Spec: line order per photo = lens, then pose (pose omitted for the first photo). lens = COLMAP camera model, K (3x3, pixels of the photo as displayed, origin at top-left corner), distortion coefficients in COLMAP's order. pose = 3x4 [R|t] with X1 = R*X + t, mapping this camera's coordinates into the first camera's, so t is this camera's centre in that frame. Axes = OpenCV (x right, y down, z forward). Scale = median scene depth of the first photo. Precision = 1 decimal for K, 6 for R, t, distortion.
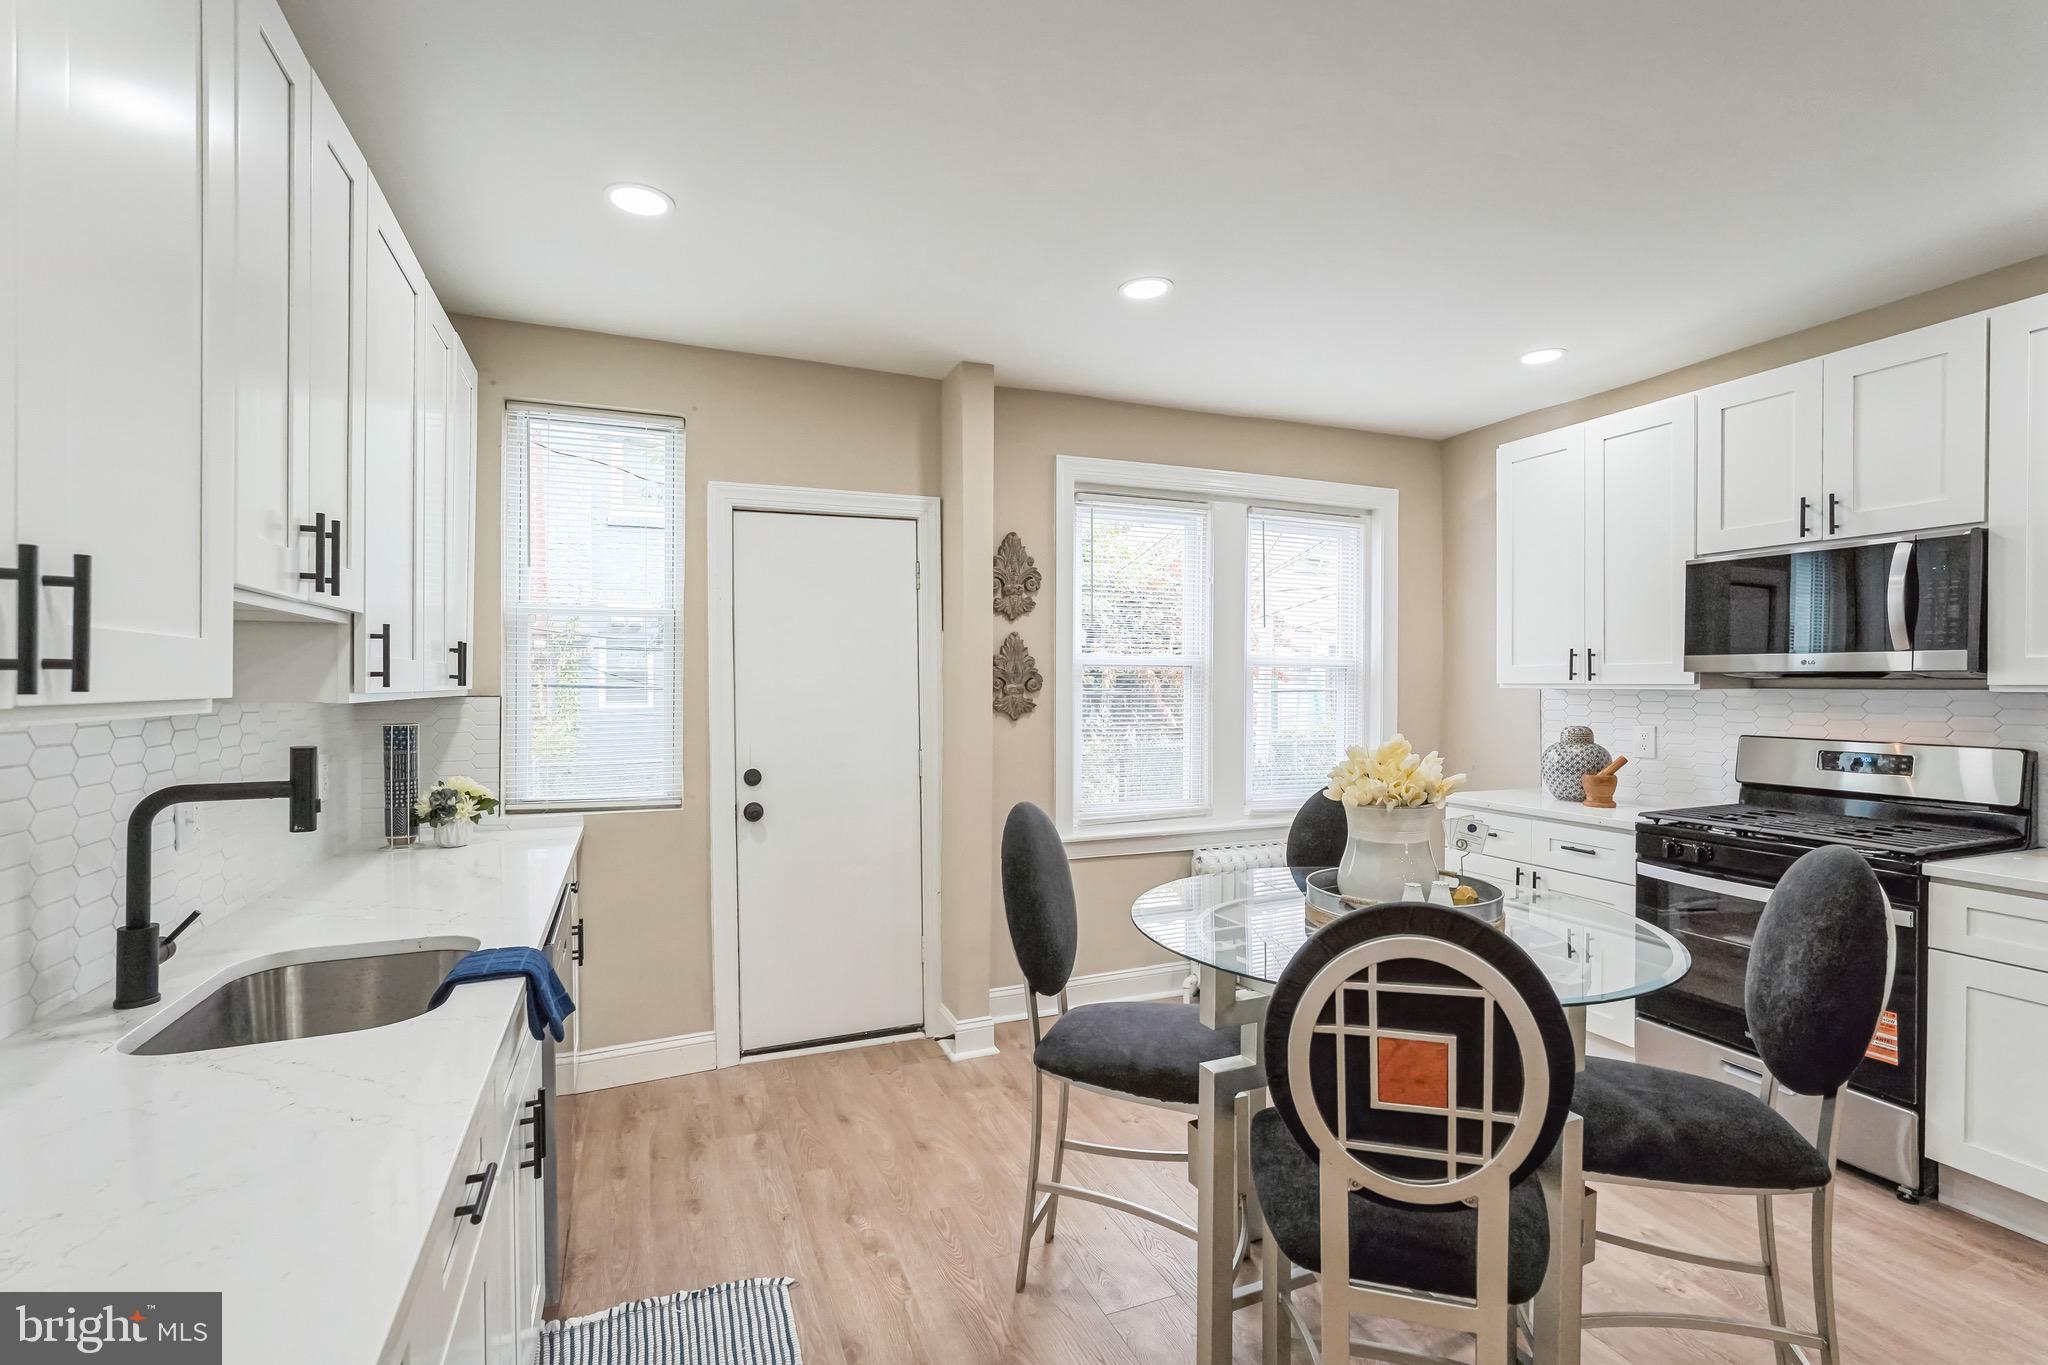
lens RADIAL K [[919.1, 0, 1024.2], [0, 919.1, 679.5], [0, 0, 1]] dist [-0.005232, 0.000573]
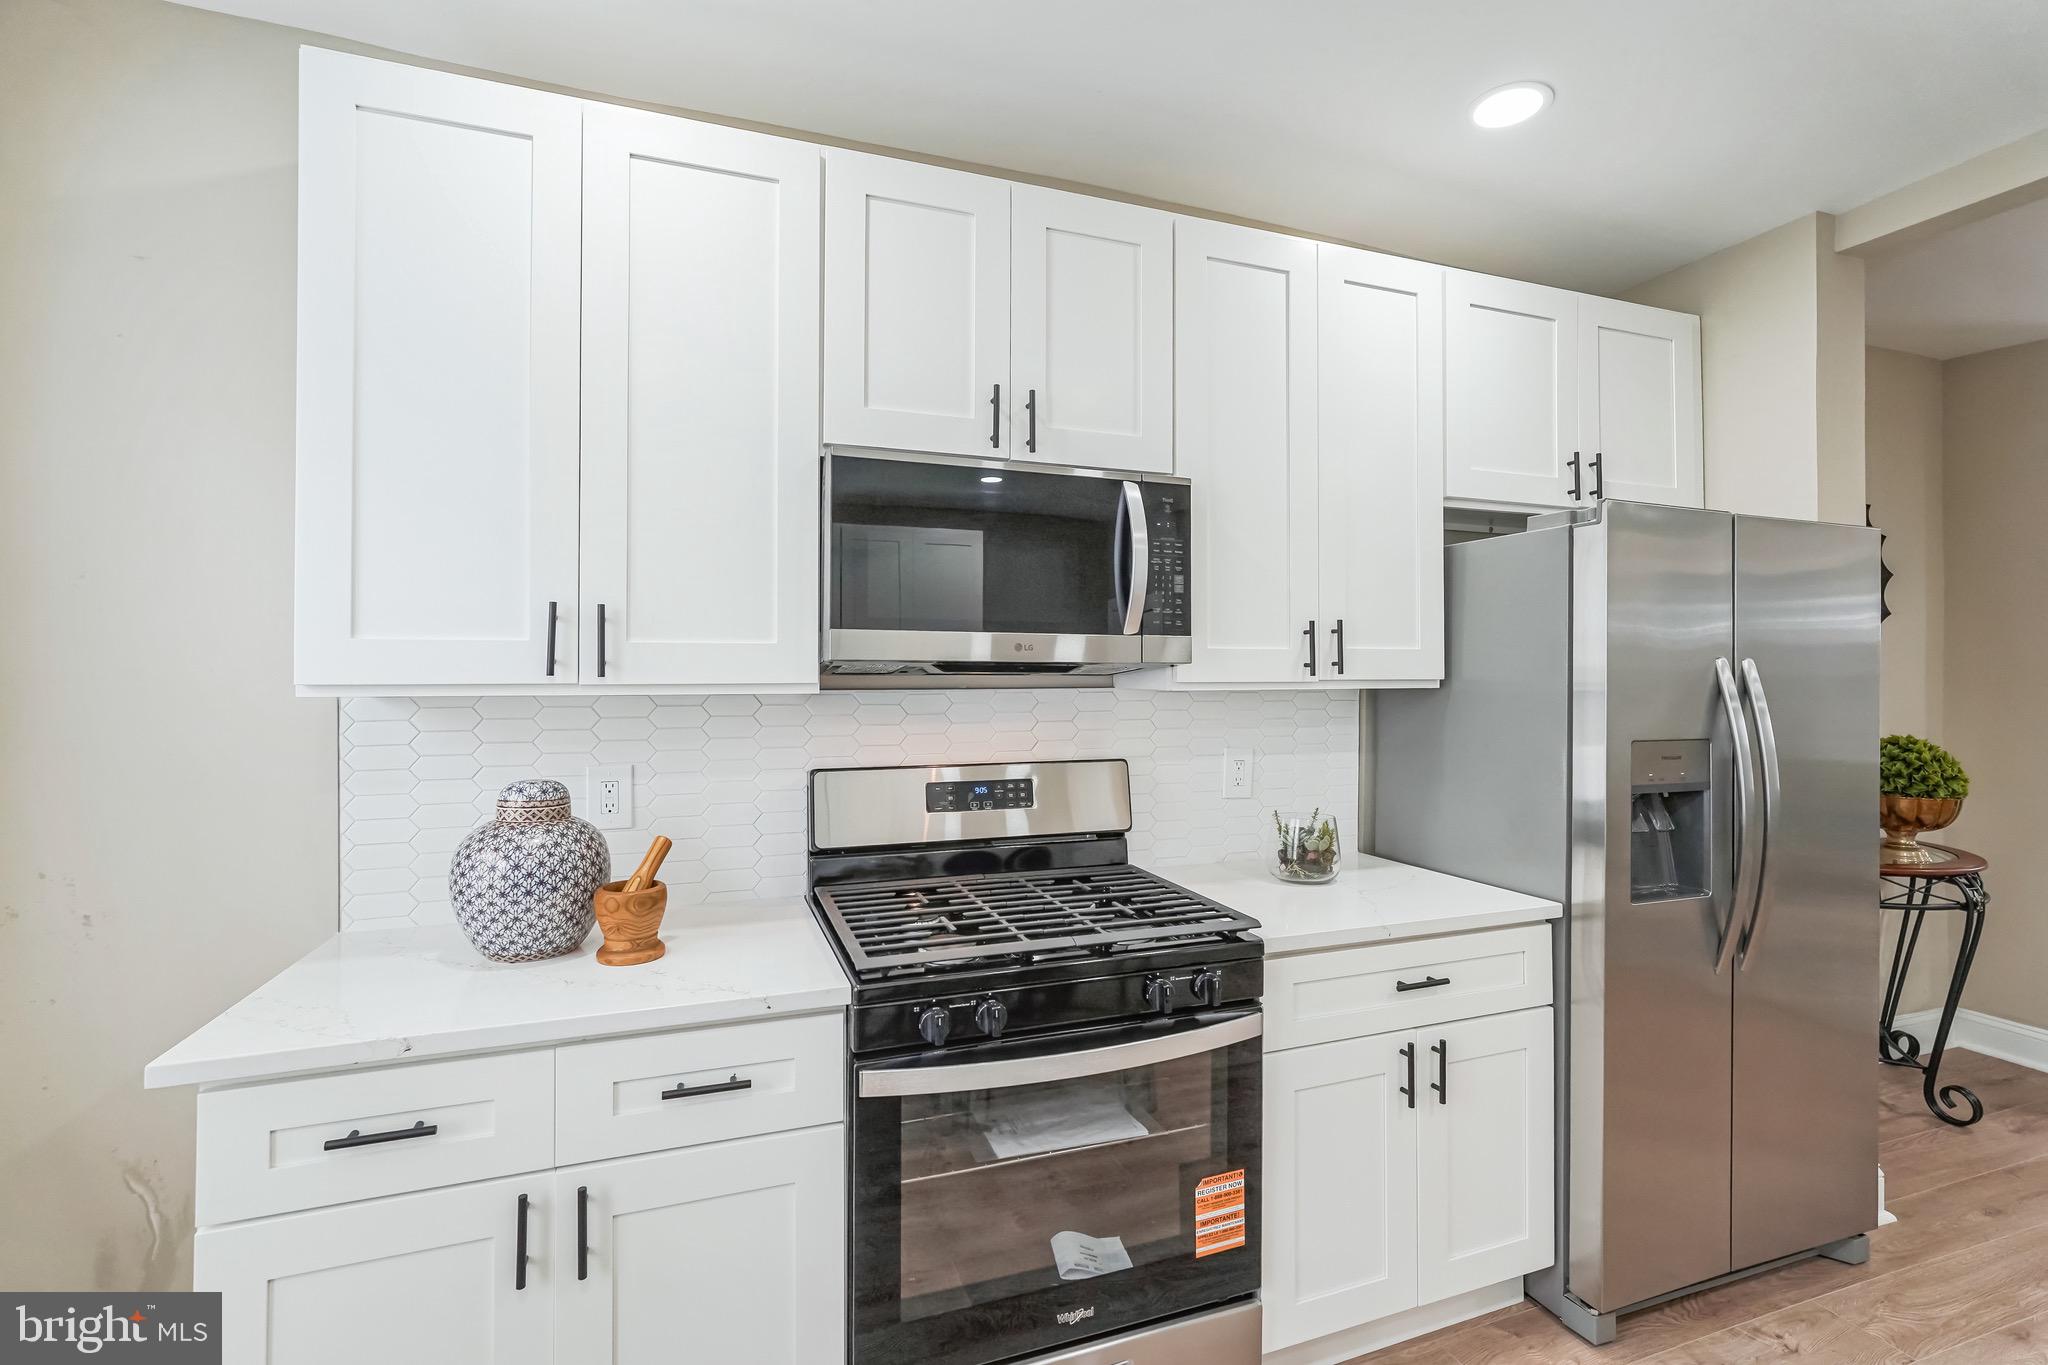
lens RADIAL K [[919.1, 0, 1009.5], [0, 919.1, 666.4], [0, 0, 1]] dist [-0.005232, 0.000573]
pose [[0.035590, 0.011253, 0.999303, 0.209154], [0.000211, 0.999936, -0.011268, 0.000883], [-0.999366, 0.000612, 0.035586, 0.906857]]
